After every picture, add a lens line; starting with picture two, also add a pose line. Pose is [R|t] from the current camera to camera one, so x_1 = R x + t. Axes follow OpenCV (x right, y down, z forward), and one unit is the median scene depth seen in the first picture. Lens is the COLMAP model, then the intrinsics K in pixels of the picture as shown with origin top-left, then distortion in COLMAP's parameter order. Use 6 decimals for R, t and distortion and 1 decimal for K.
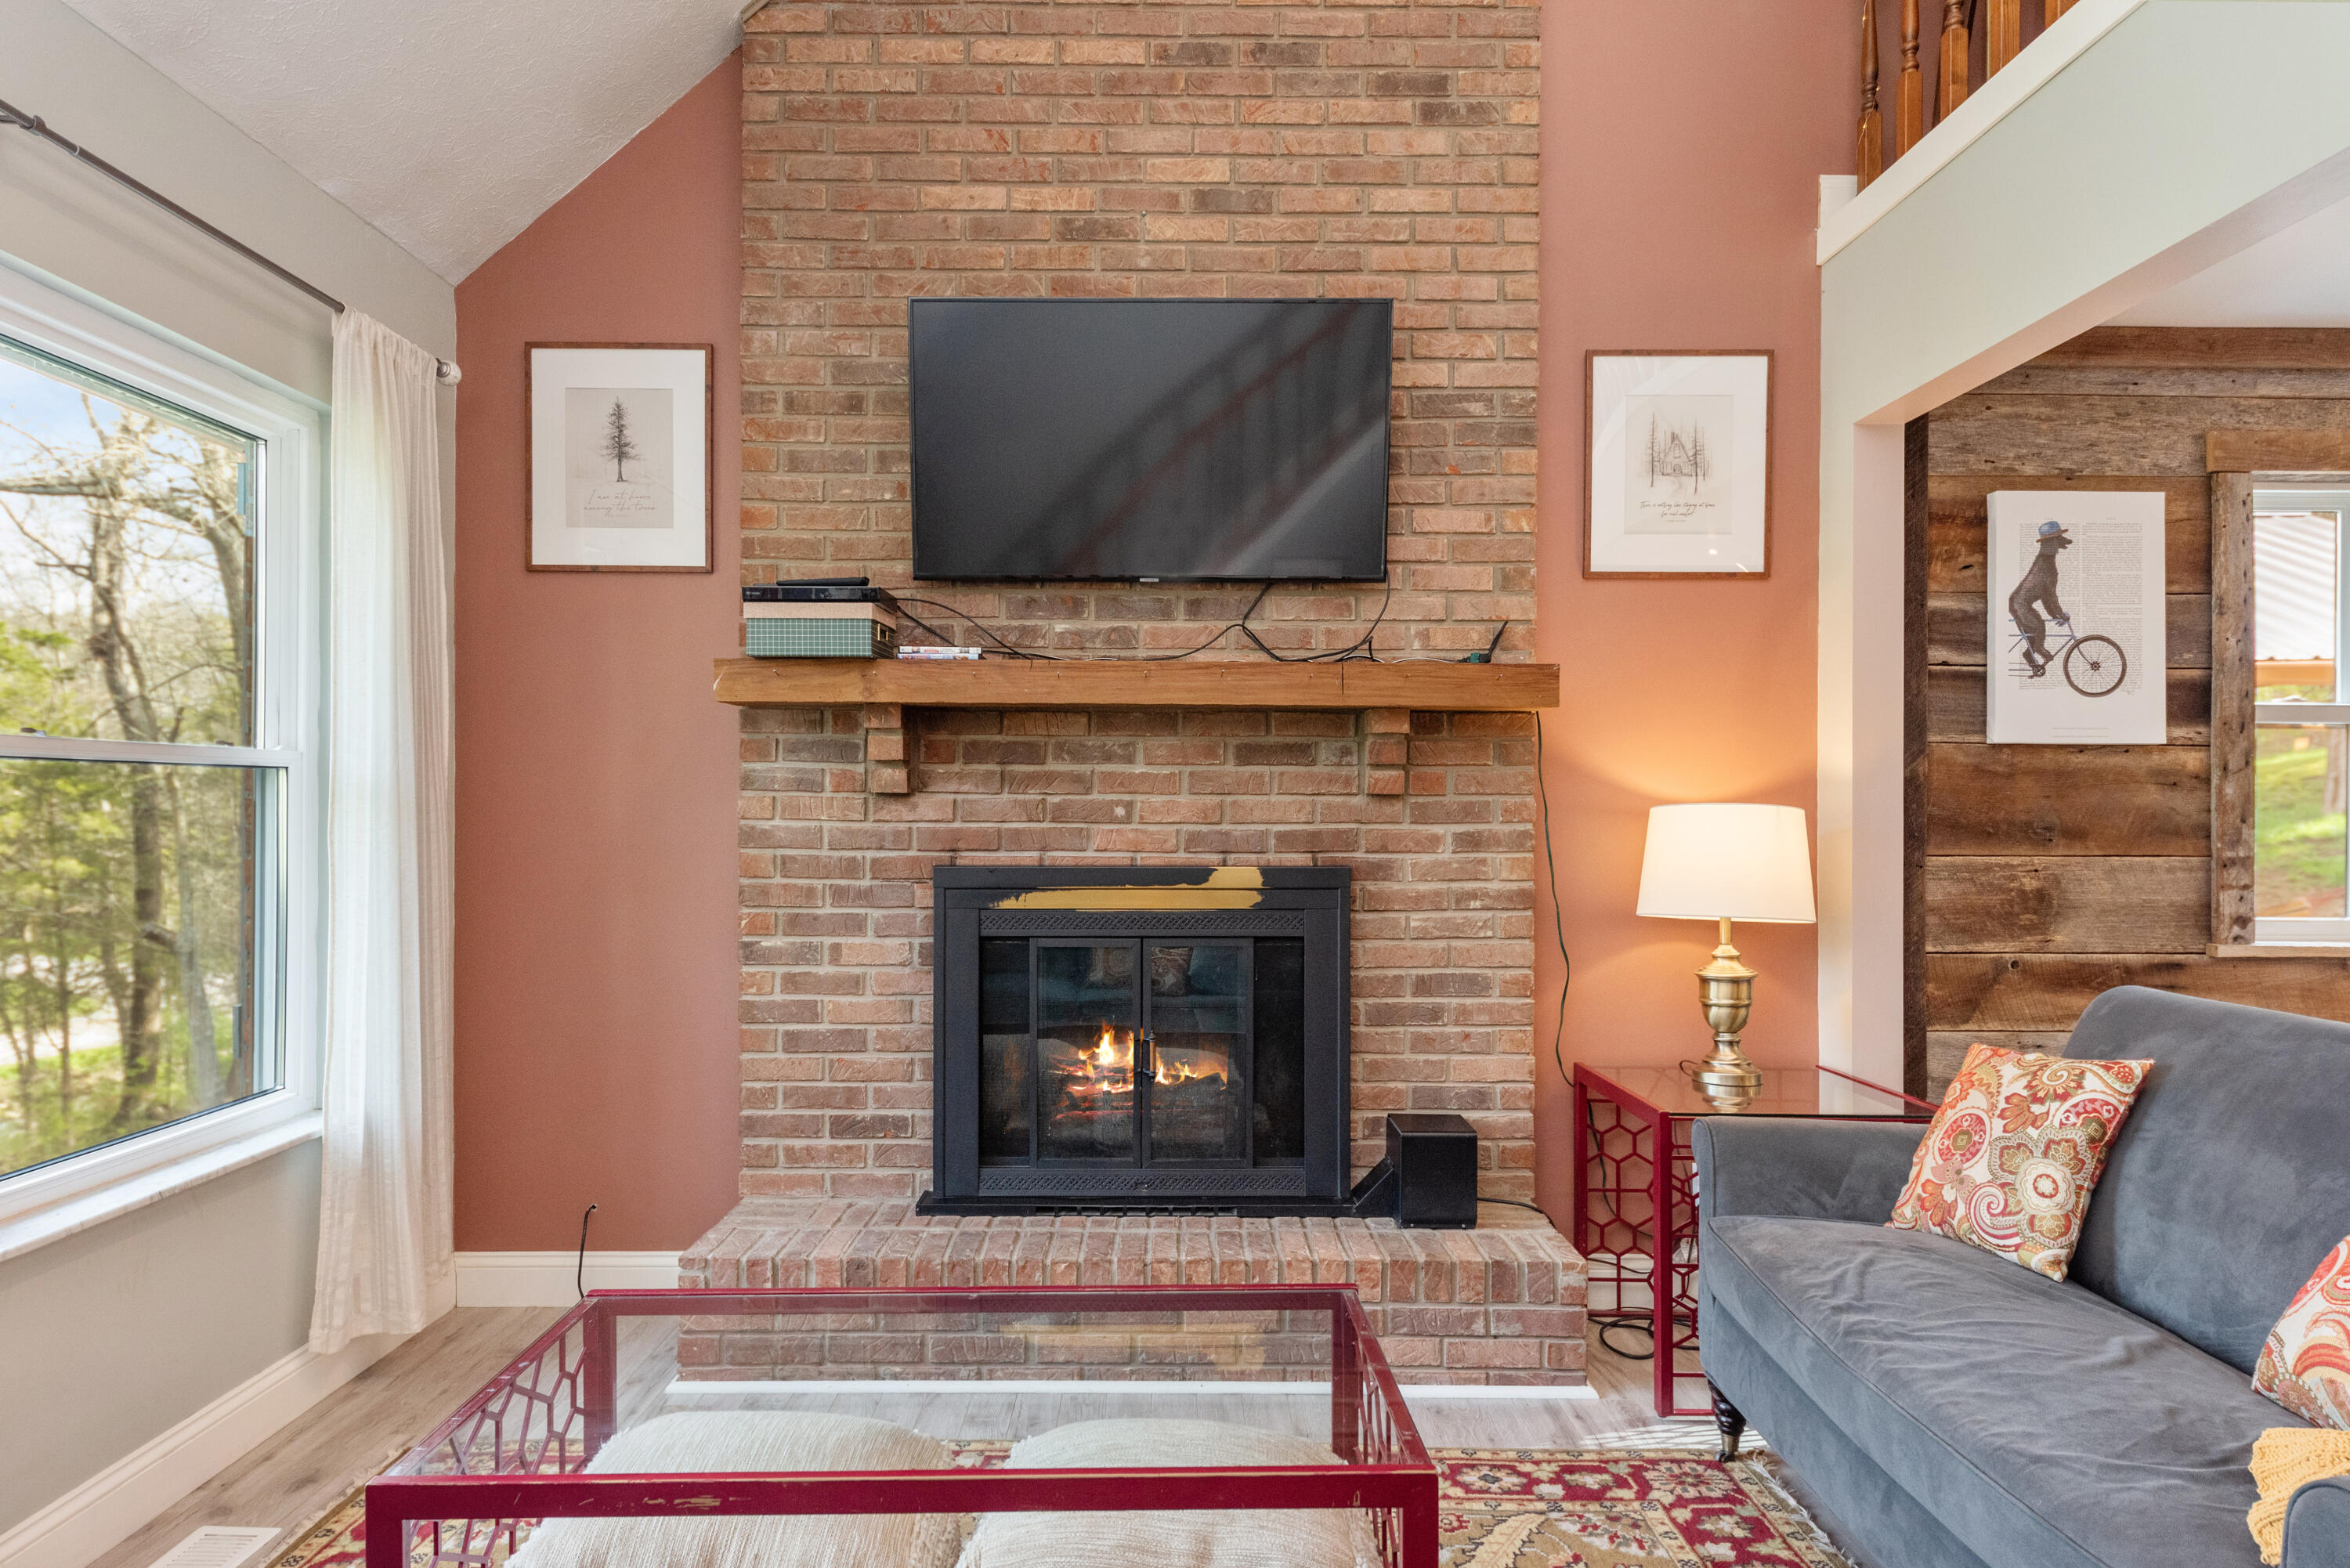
lens RADIAL K [[1372.2, 0, 1172.8], [0, 1372.2, 794.1], [0, 0, 1]] dist [0.008507, -0.001550]
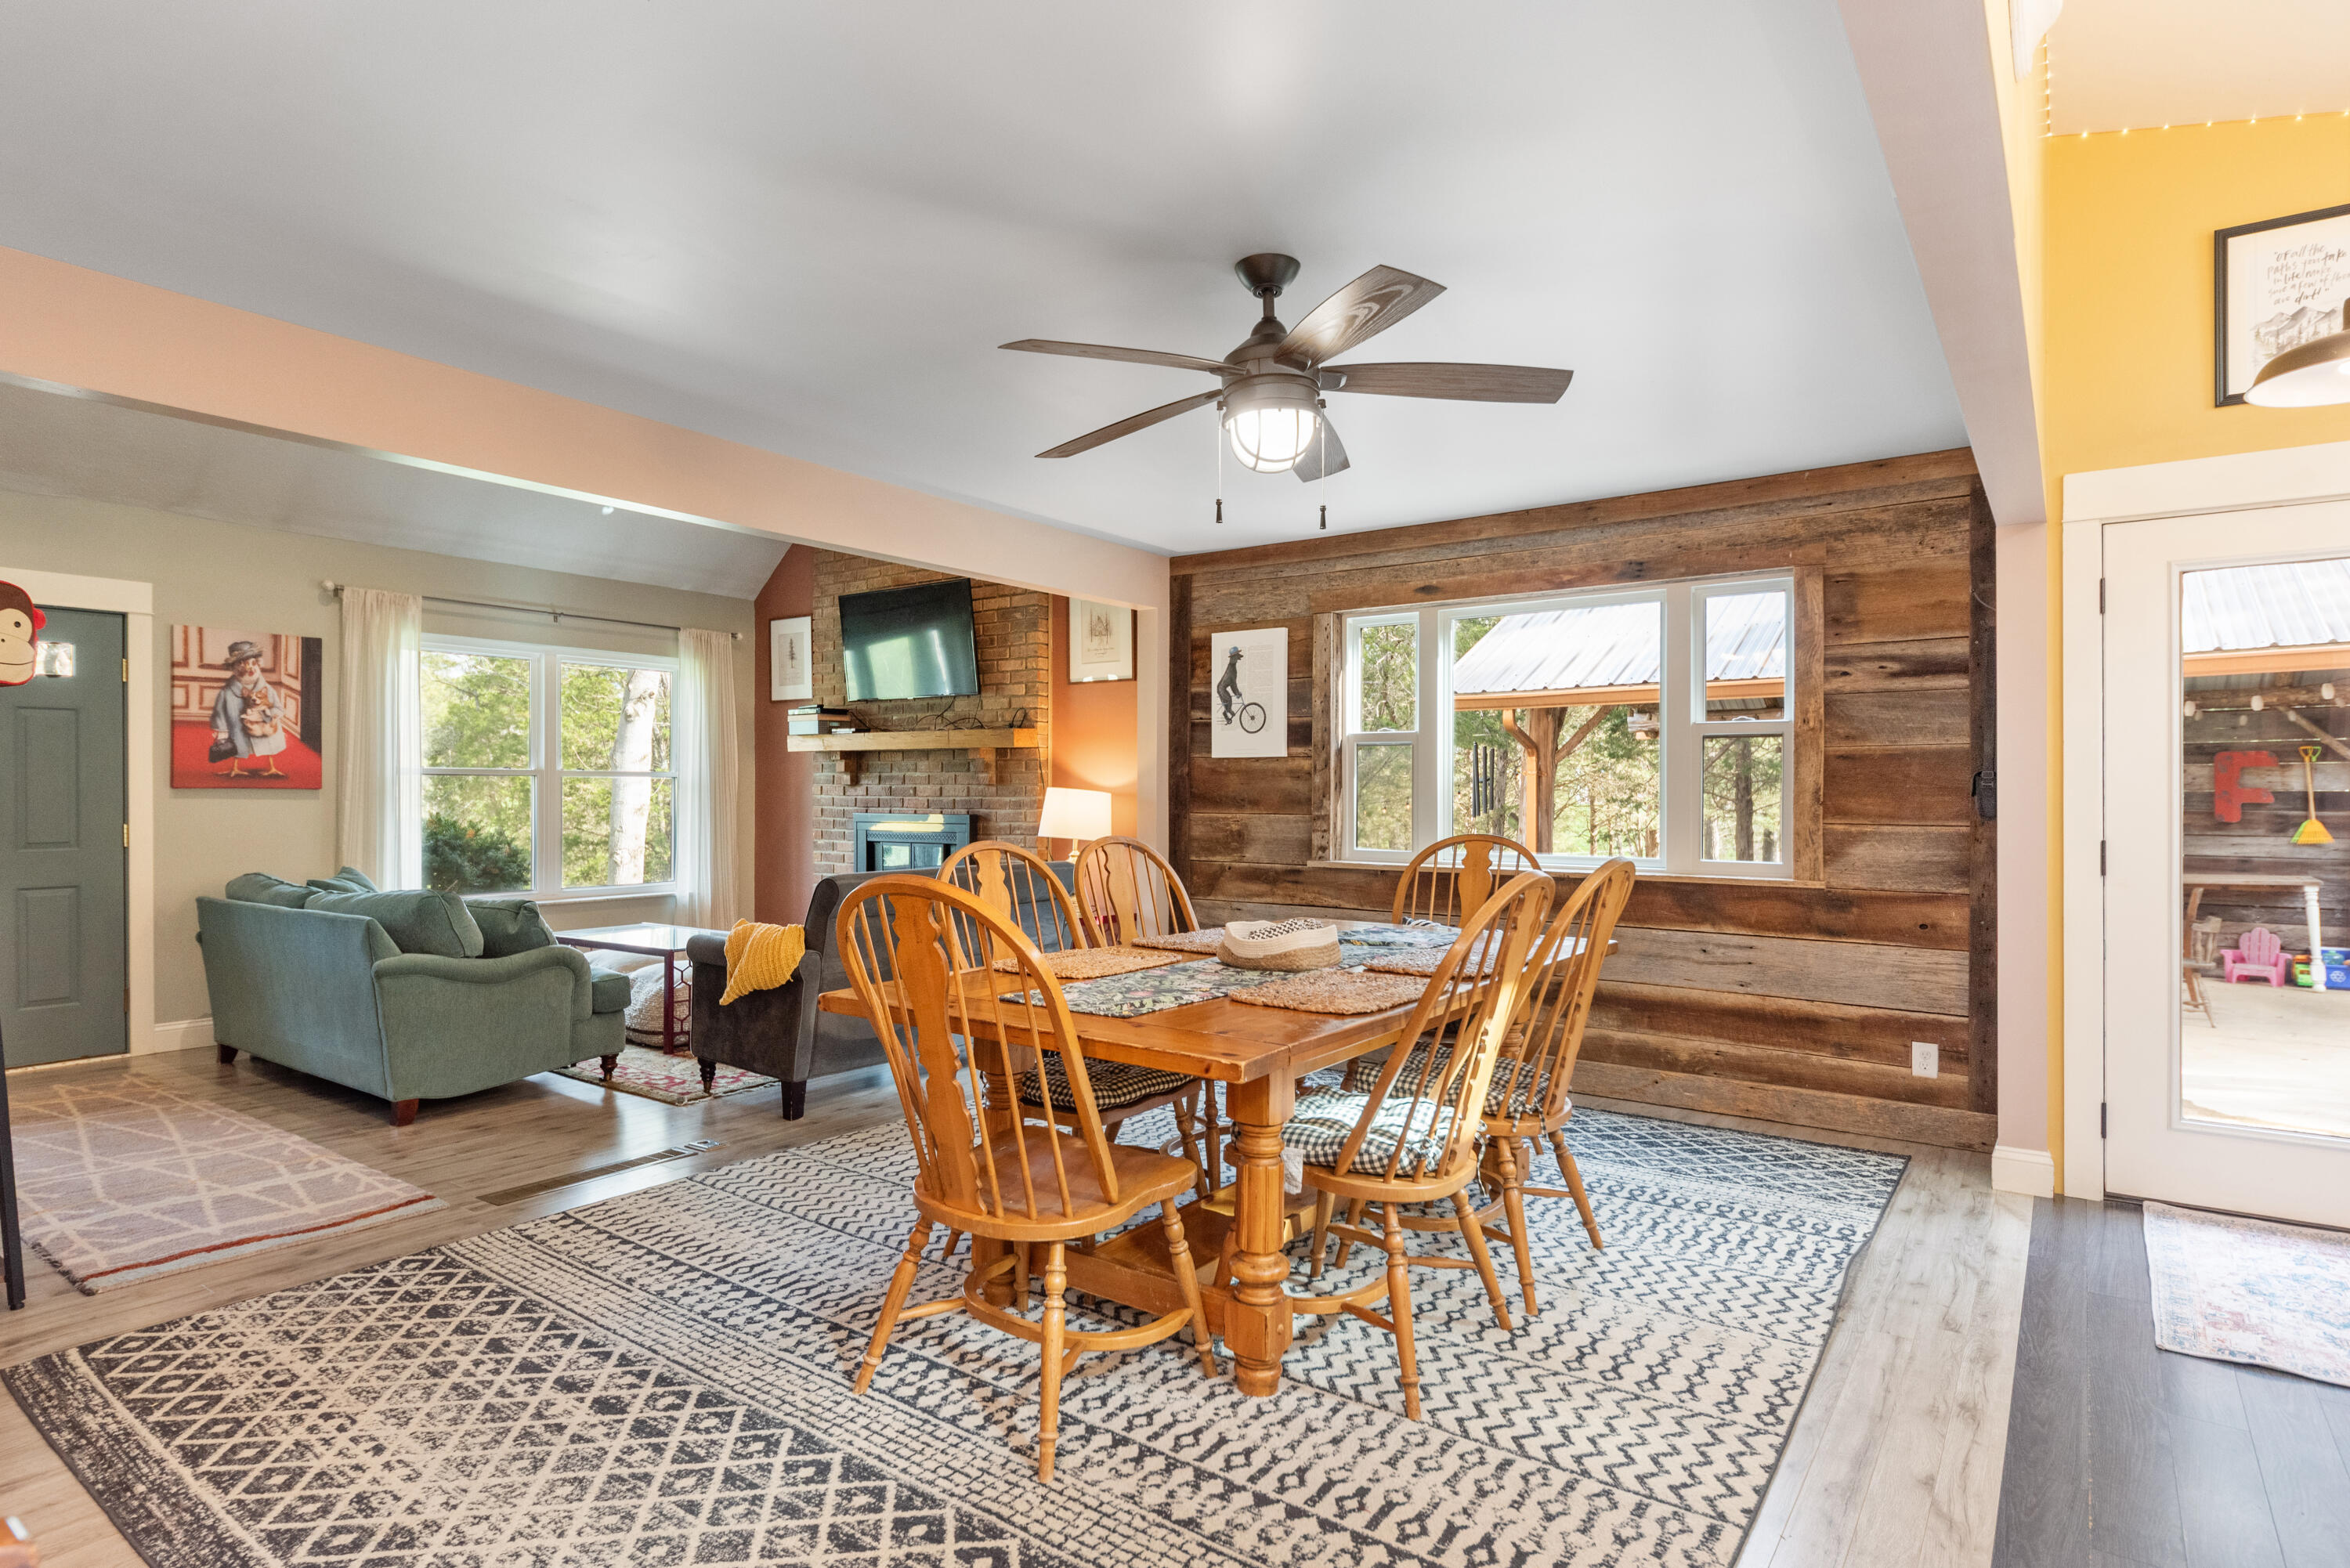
lens RADIAL K [[1246.5, 0, 1182.9], [0, 1246.5, 794.7], [0, 0, 1]] dist [0.006142, -0.000908]
pose [[0.805779, 0.000431, -0.592217, 1.639199], [0.002510, 0.999988, 0.004142, 0.009761], [0.592212, -0.004824, 0.805768, -0.503084]]
